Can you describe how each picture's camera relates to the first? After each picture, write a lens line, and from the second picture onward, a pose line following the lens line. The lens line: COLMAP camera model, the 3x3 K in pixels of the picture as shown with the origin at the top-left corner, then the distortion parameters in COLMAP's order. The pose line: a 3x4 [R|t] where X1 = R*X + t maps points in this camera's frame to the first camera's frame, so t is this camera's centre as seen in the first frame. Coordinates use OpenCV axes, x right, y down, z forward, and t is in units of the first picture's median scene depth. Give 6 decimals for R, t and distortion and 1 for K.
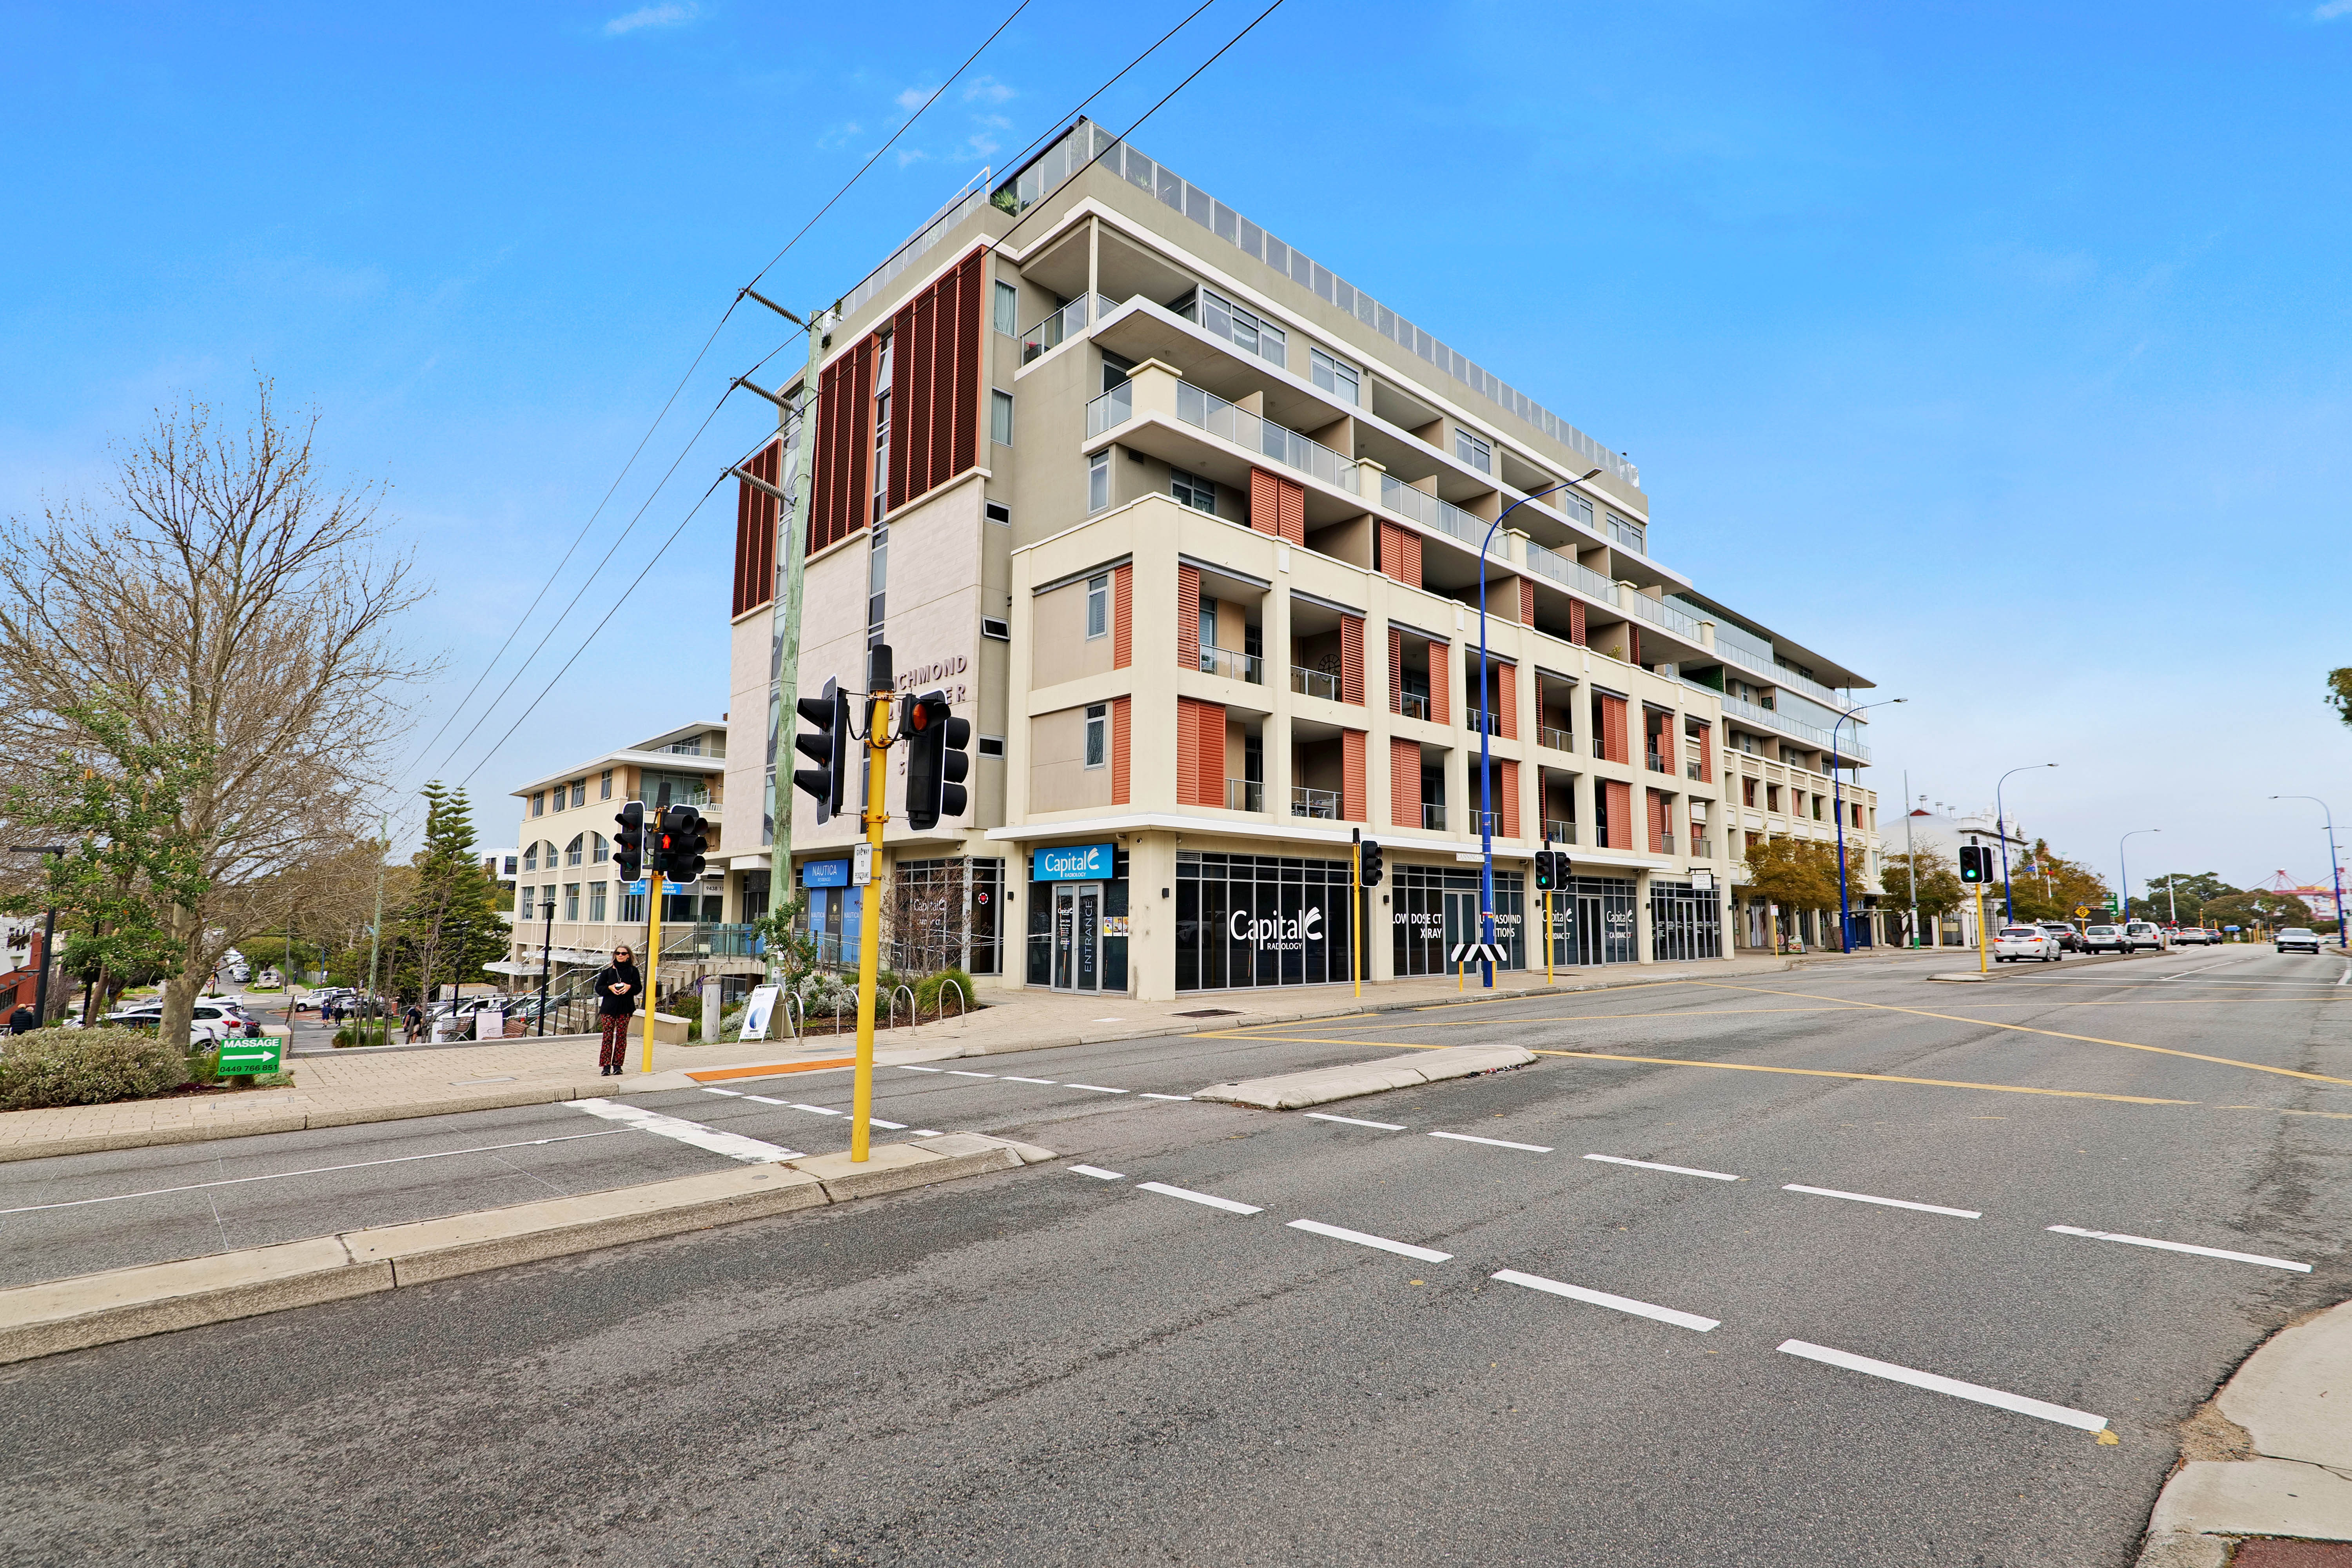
lens RADIAL K [[1102.9, 0, 1173.8], [0, 1102.9, 790.4], [0, 0, 1]] dist [-0.020244, 0.000568]
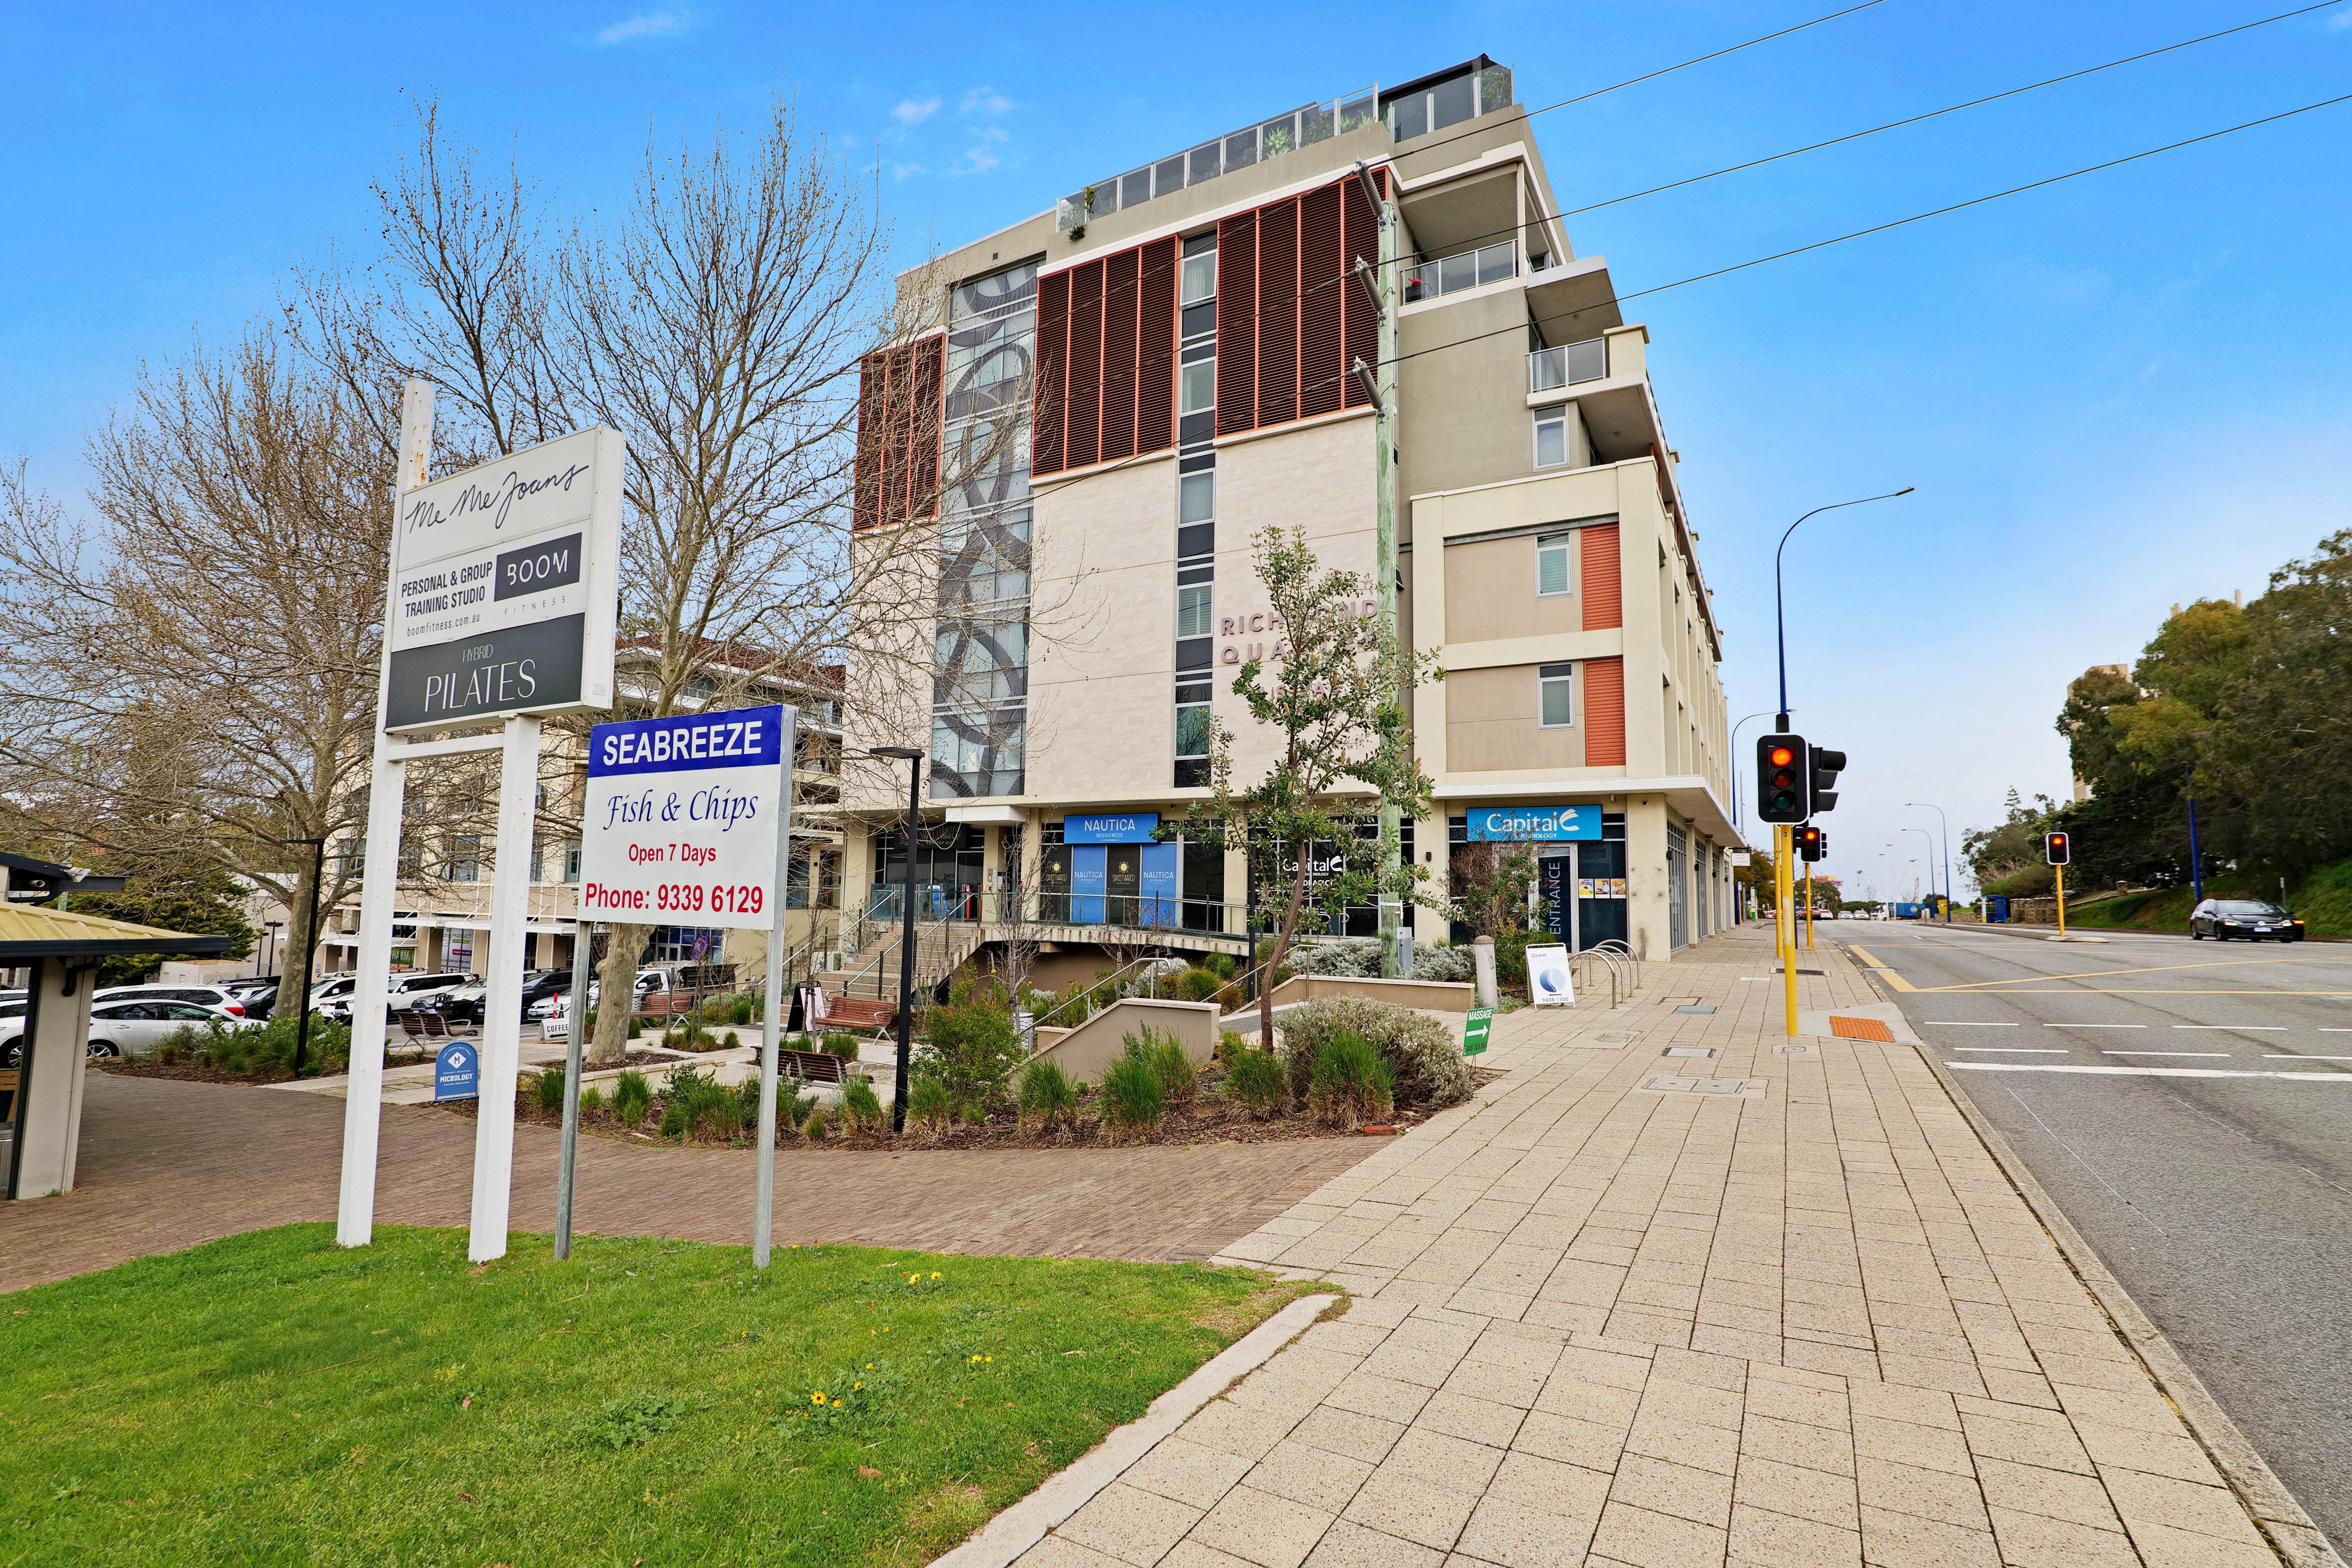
lens RADIAL K [[1102.9, 0, 1173.8], [0, 1102.9, 790.4], [0, 0, 1]] dist [-0.020244, 0.000568]
pose [[0.954049, 0.041585, 0.296751, -0.630717], [-0.047115, 0.998823, 0.011505, 0.036718], [-0.295923, -0.024958, 0.954886, 0.148367]]
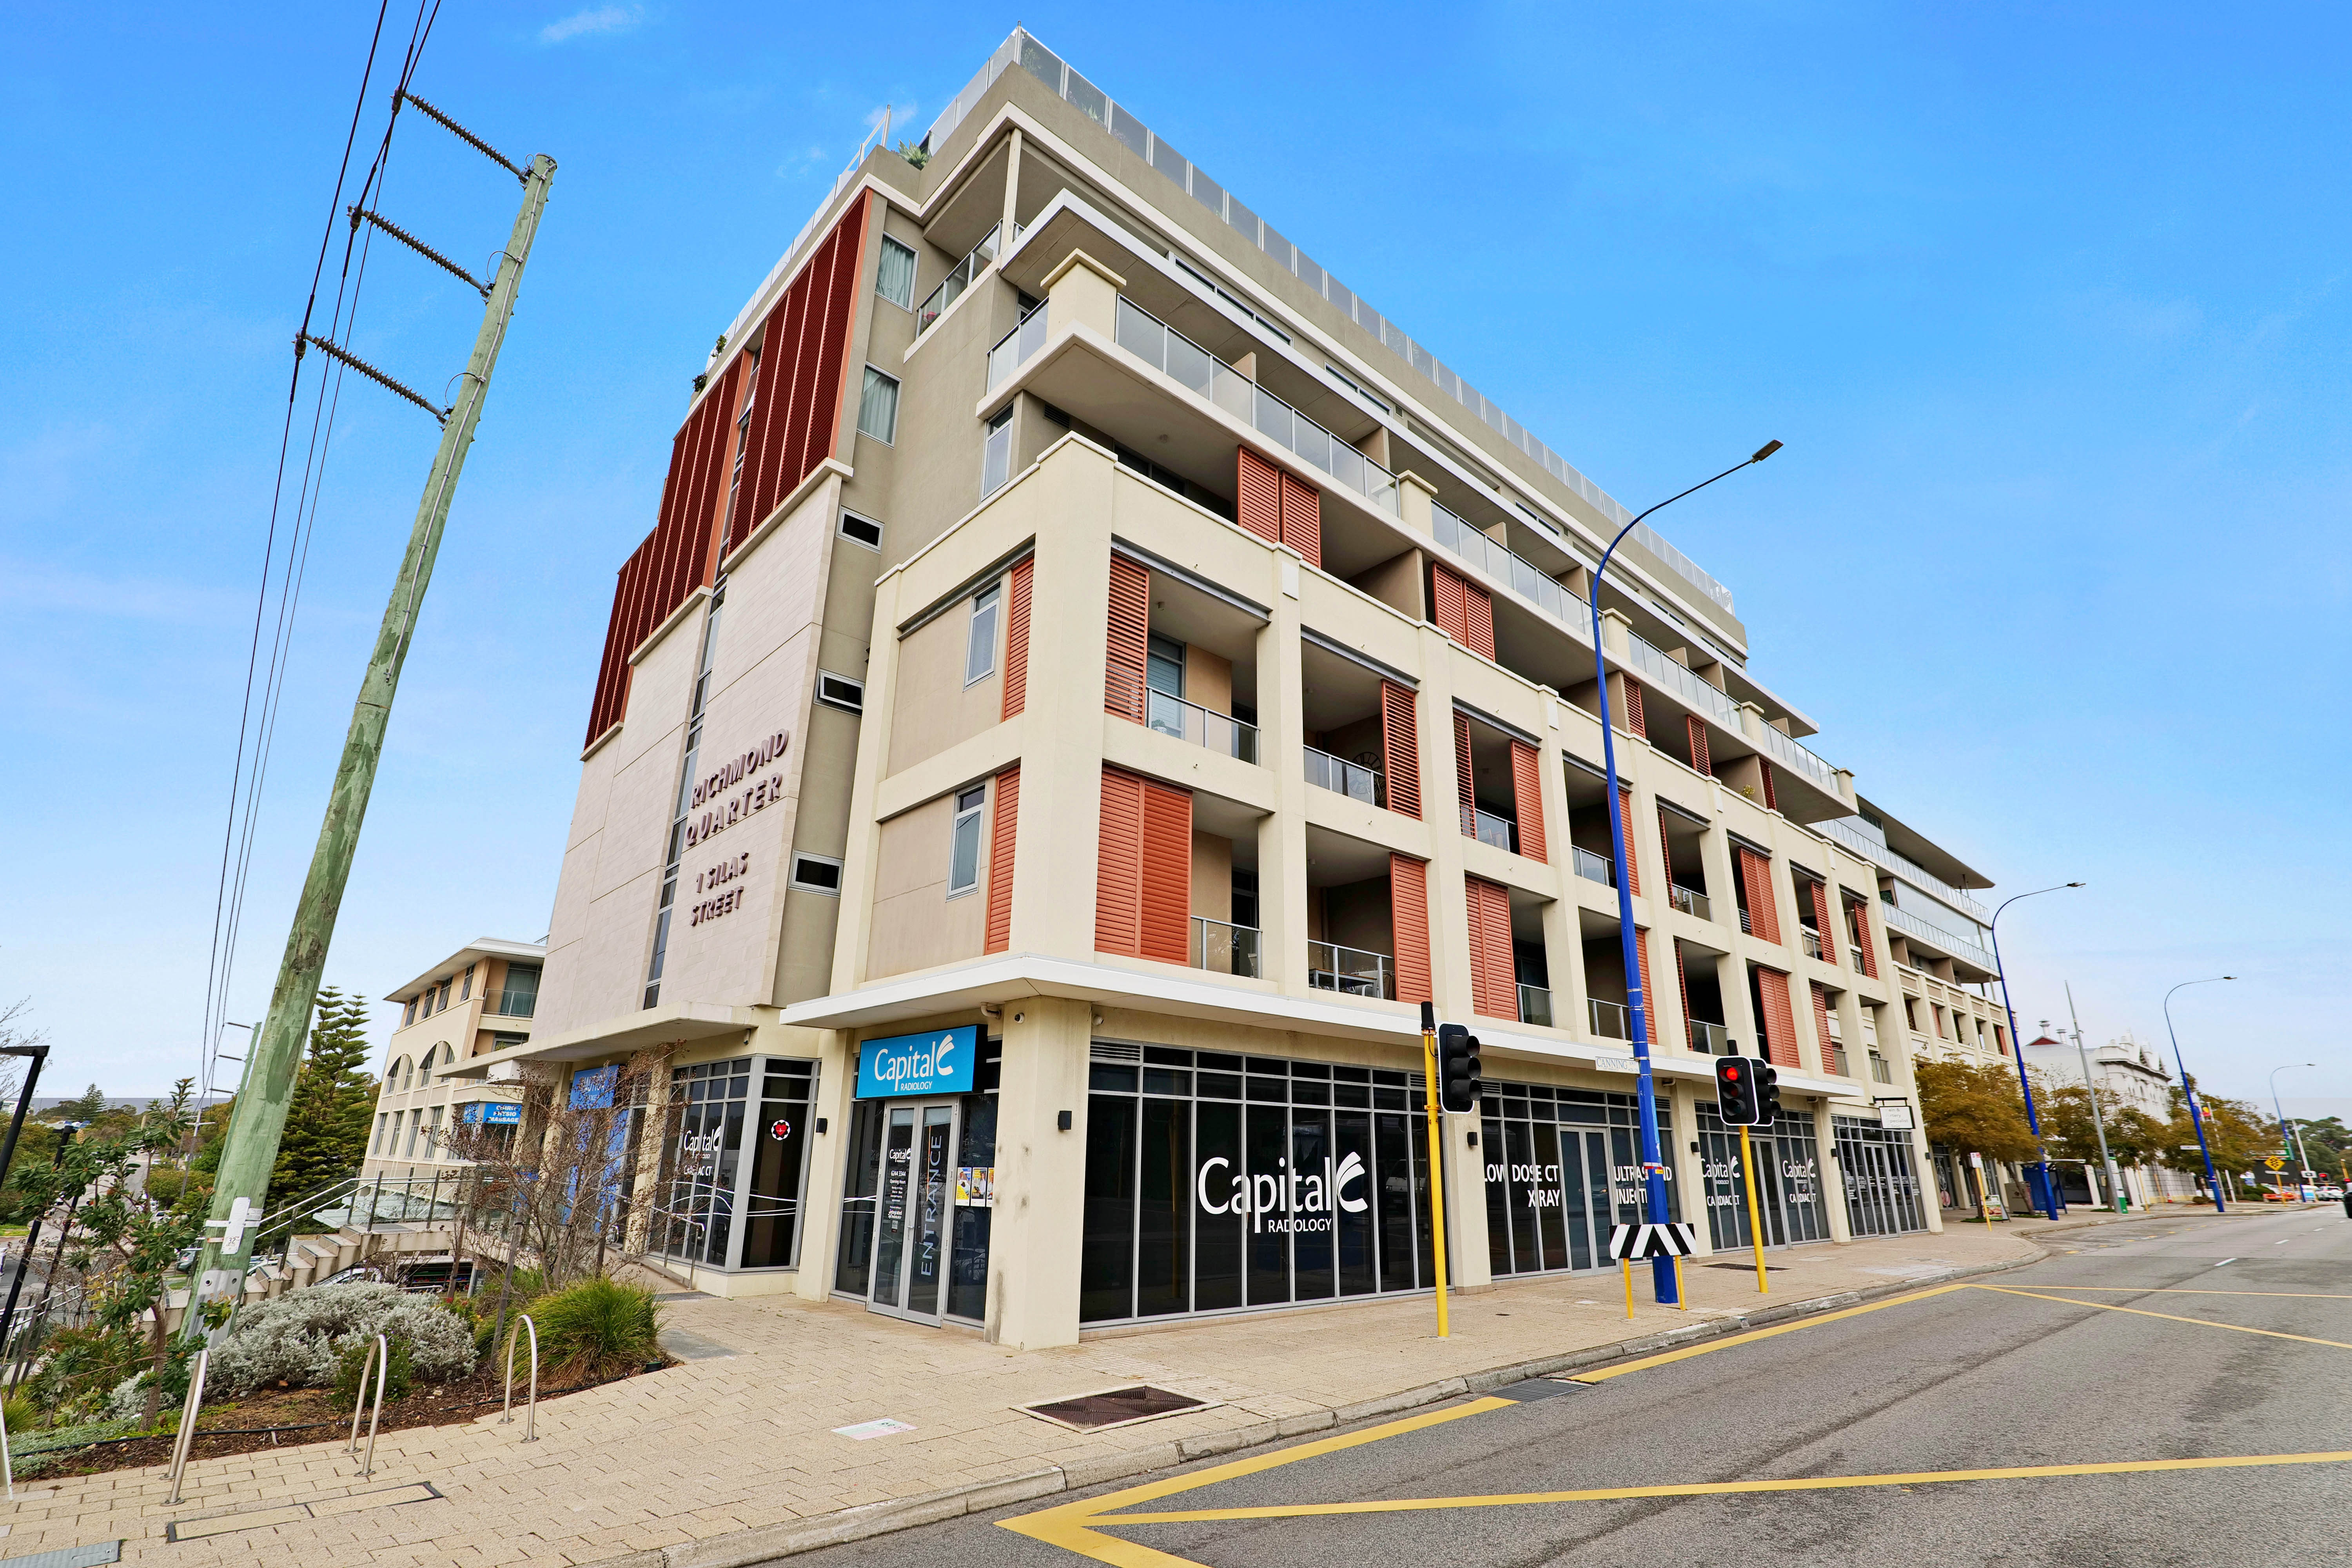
lens RADIAL K [[1102.9, 0, 1173.8], [0, 1102.9, 790.4], [0, 0, 1]] dist [-0.020244, 0.000568]
pose [[0.999801, 0.003846, -0.019552, 0.044983], [-0.007832, 0.978073, -0.208114, 0.041378], [0.018323, 0.208226, 0.977909, 0.396460]]
